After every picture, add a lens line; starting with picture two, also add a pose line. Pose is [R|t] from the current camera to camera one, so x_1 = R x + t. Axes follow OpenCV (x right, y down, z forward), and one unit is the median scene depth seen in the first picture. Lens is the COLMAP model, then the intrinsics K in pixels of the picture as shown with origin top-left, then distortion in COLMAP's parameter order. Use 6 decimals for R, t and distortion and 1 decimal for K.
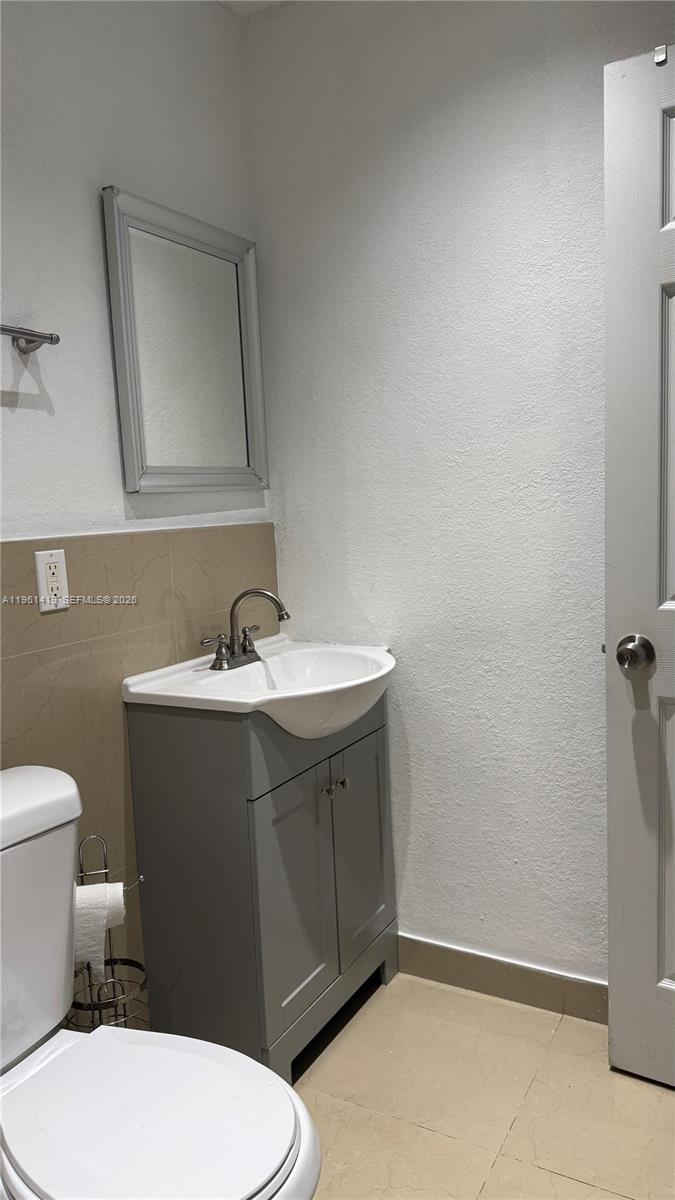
lens RADIAL K [[826.5, 0, 341.0], [0, 826.5, 608.5], [0, 0, 1]] dist [0.103485, -0.187827]
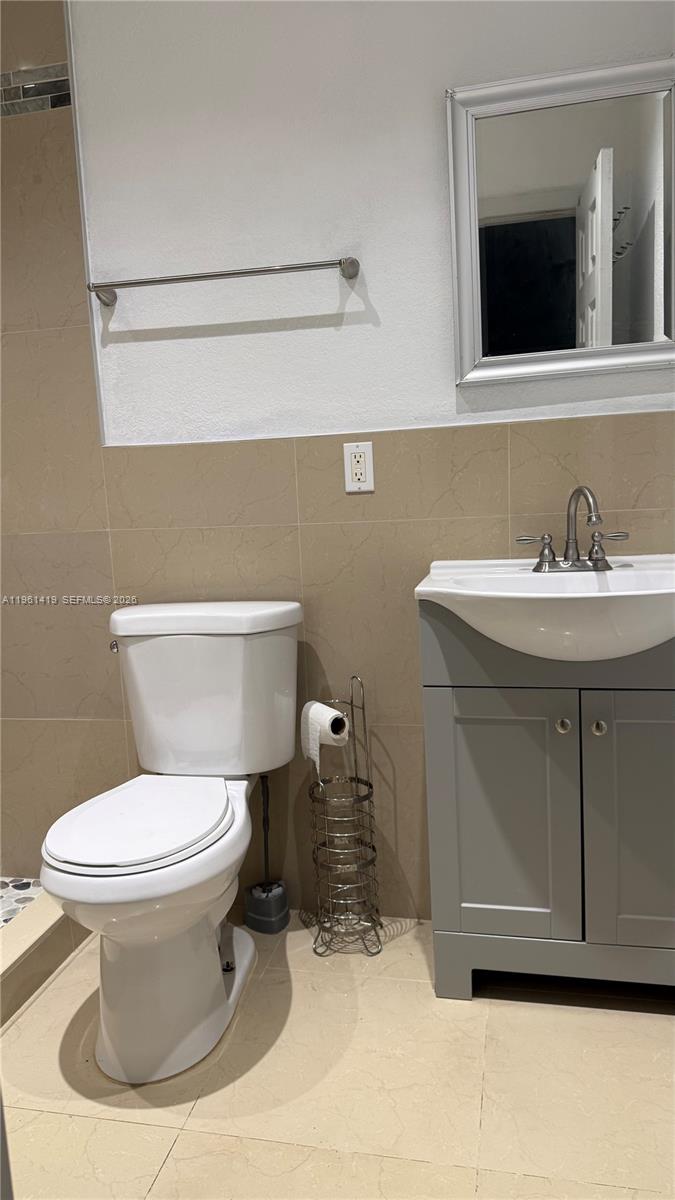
lens RADIAL K [[826.5, 0, 341.0], [0, 826.5, 608.5], [0, 0, 1]] dist [0.103485, -0.187827]
pose [[0.309627, 0.177295, -0.934183, 0.819500], [-0.079488, 0.983850, 0.160376, -0.022420], [0.947530, 0.024599, 0.318719, 0.584484]]
